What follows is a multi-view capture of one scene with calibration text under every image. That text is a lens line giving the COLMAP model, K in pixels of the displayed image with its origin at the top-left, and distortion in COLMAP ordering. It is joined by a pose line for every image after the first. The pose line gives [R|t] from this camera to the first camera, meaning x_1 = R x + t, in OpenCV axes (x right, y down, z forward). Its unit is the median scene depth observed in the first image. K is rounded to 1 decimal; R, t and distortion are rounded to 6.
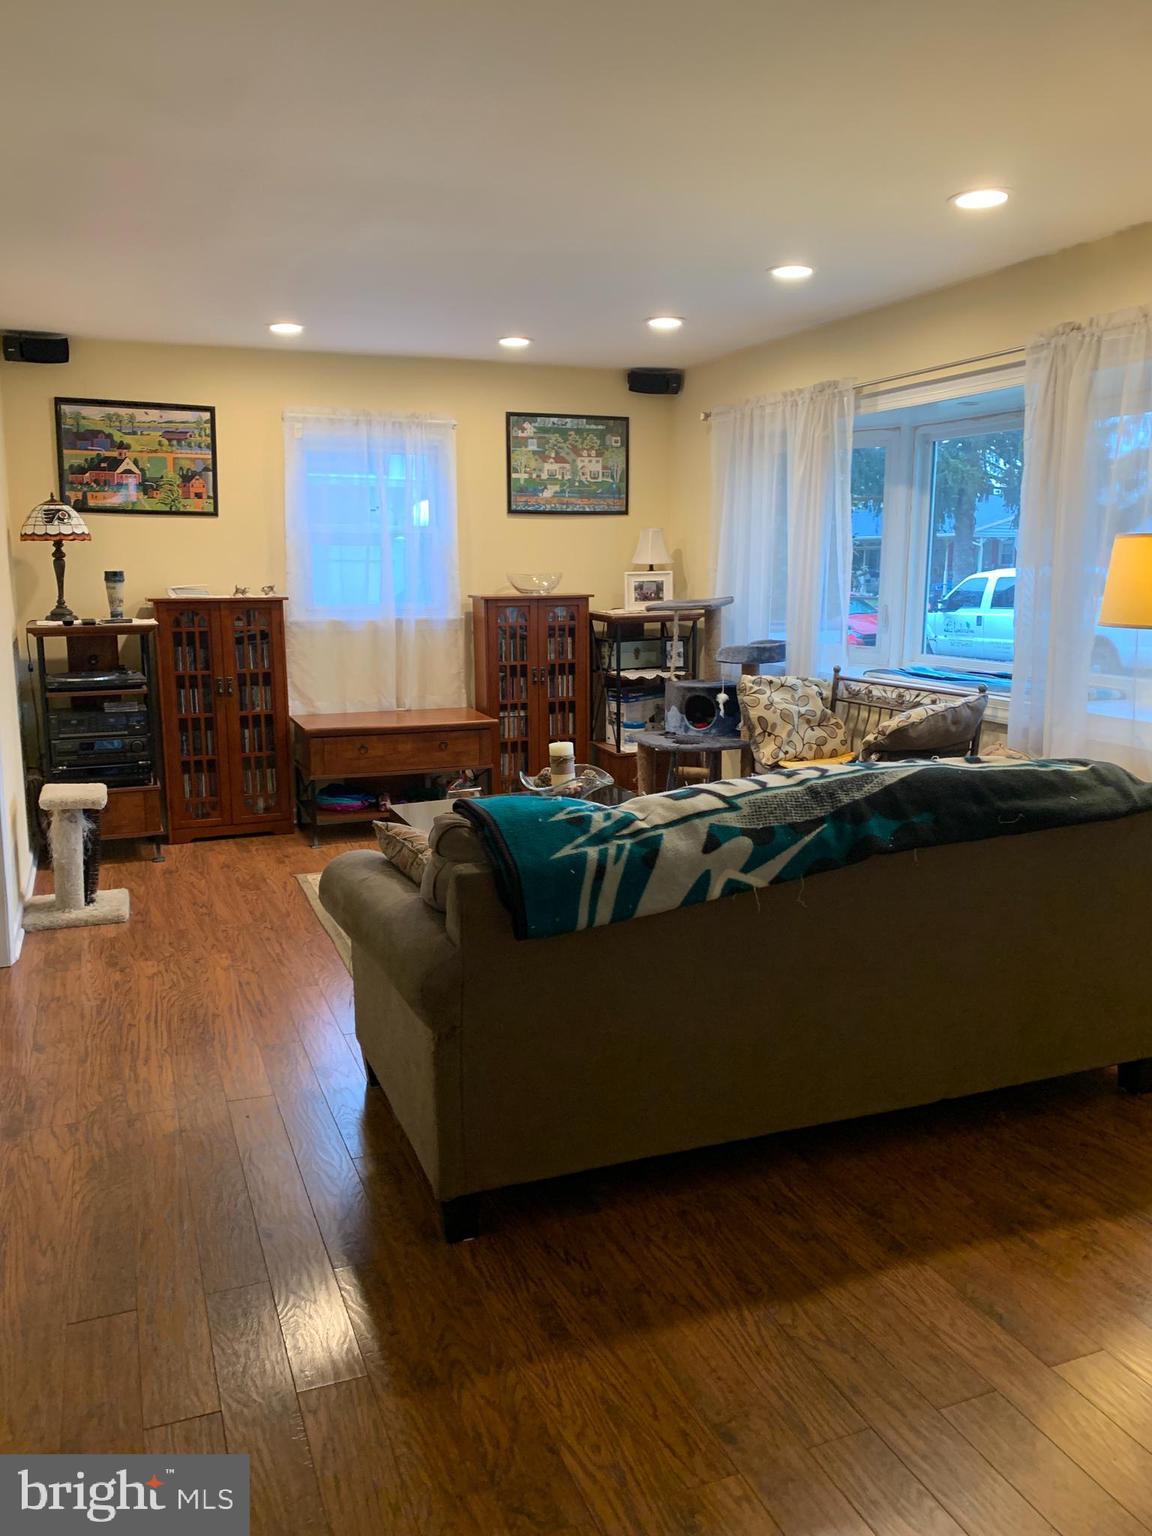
lens RADIAL K [[1183.9, 0, 573.5], [0, 1183.9, 802.2], [0, 0, 1]] dist [0.045704, -0.248331]
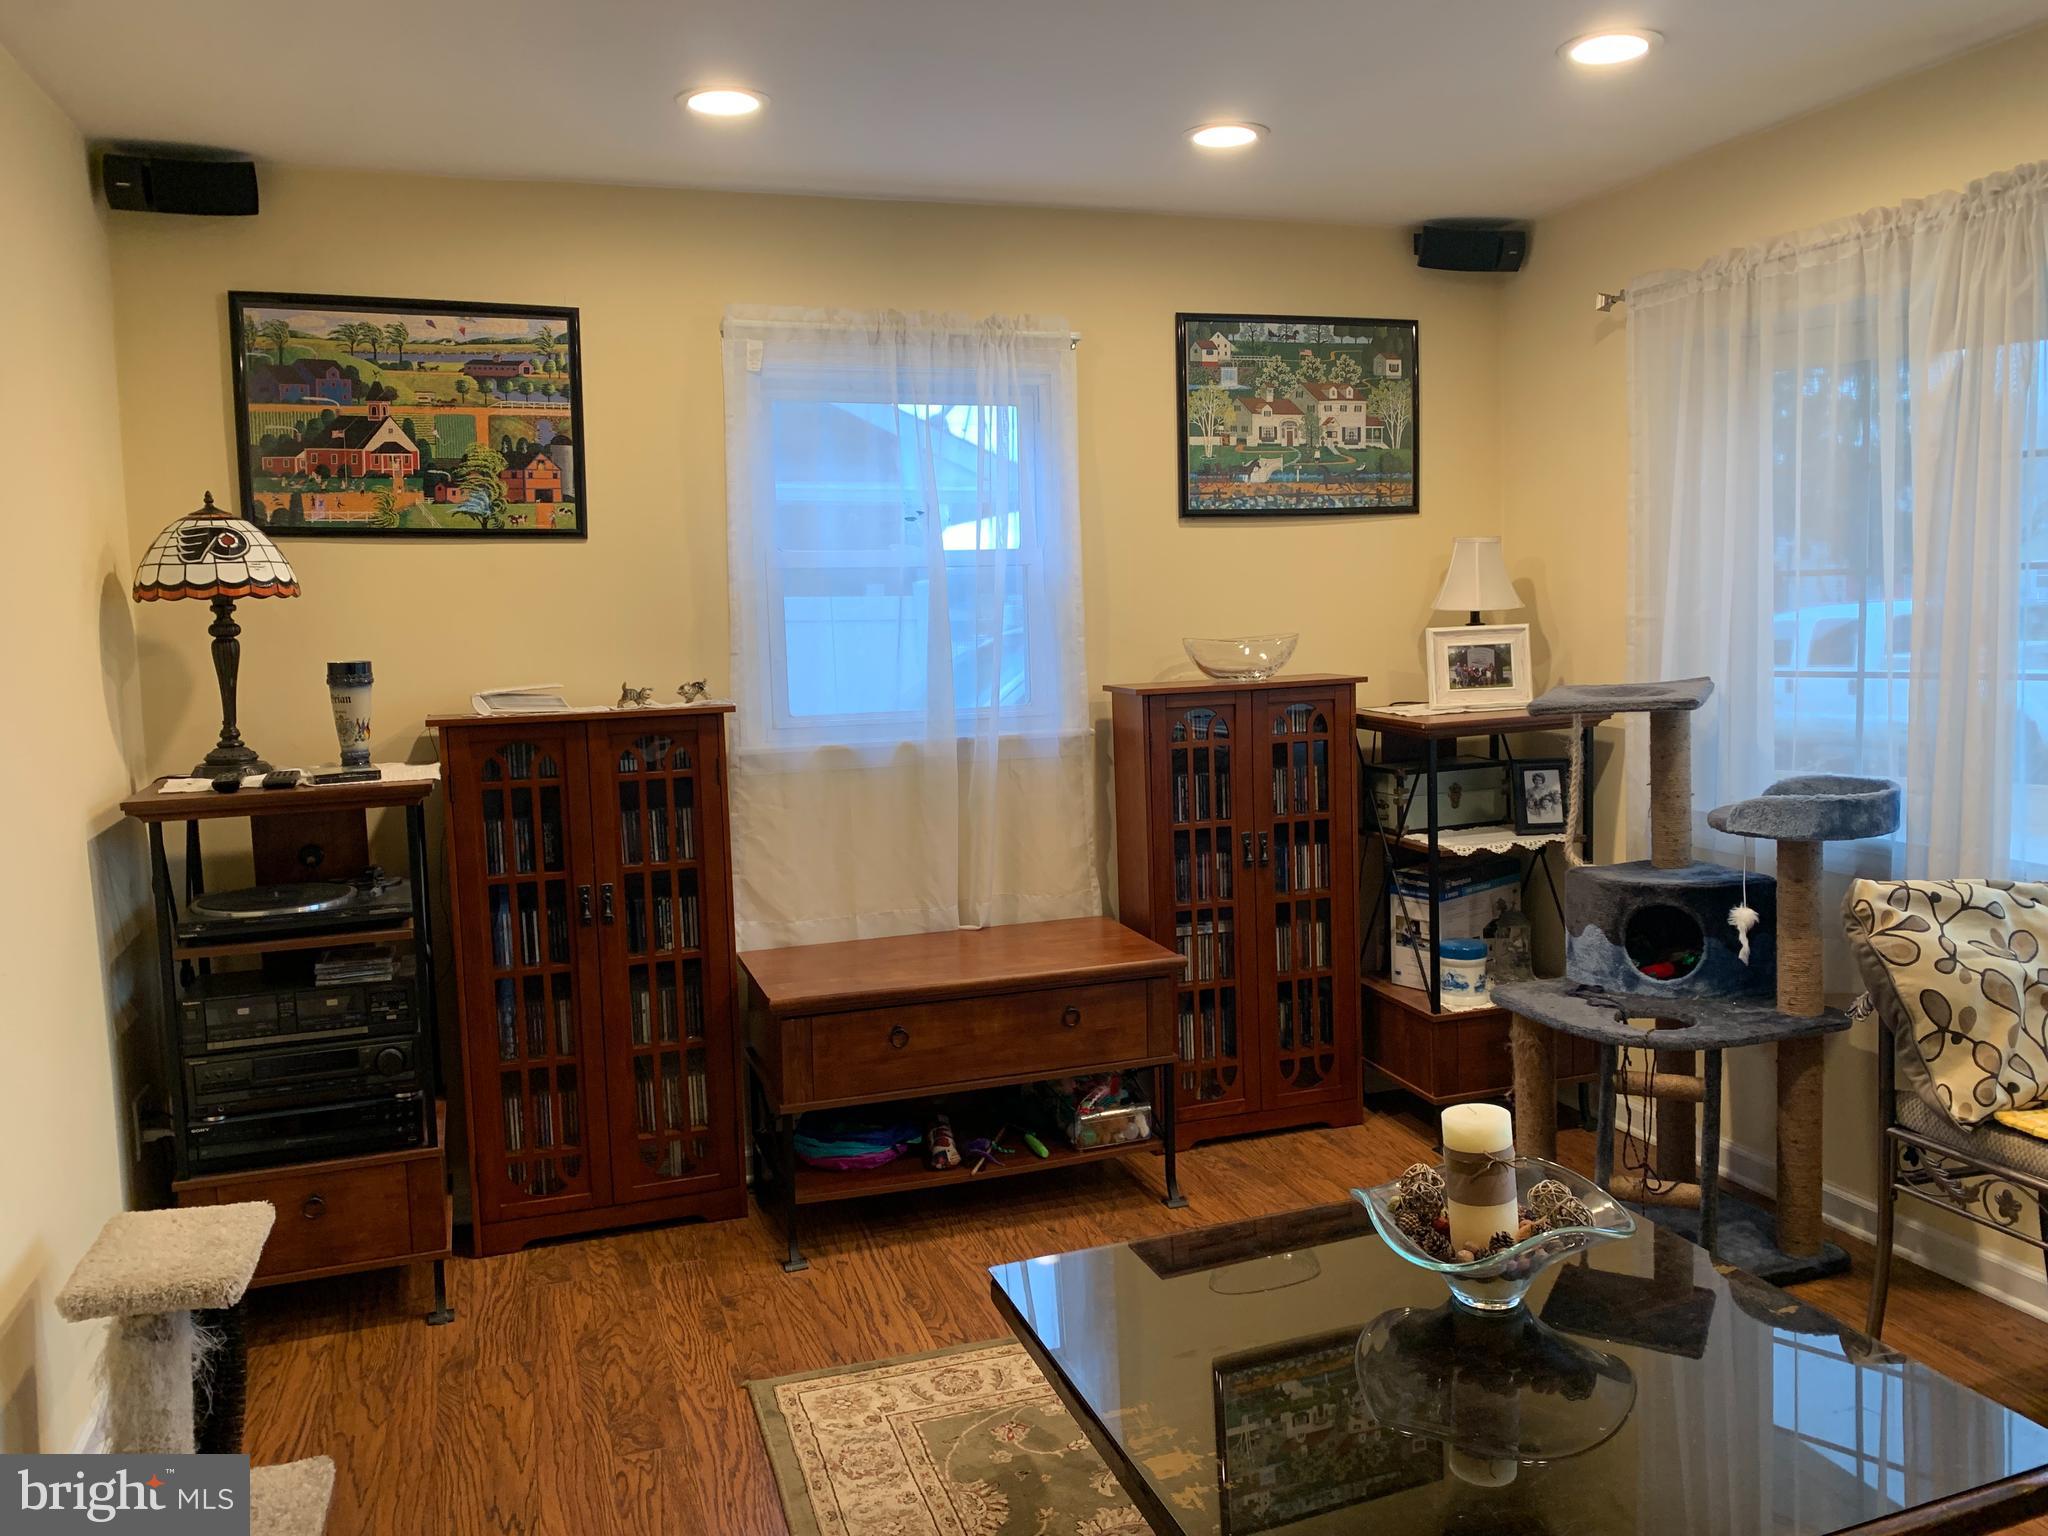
lens RADIAL K [[1578.6, 0, 1024.0], [0, 1578.6, 768.0], [0, 0, 1]] dist [0.045704, -0.248331]
pose [[0.997730, -0.024206, -0.062844, -0.089597], [0.017756, 0.994704, -0.101240, -0.084205], [0.064962, 0.099895, 0.992875, 0.397563]]
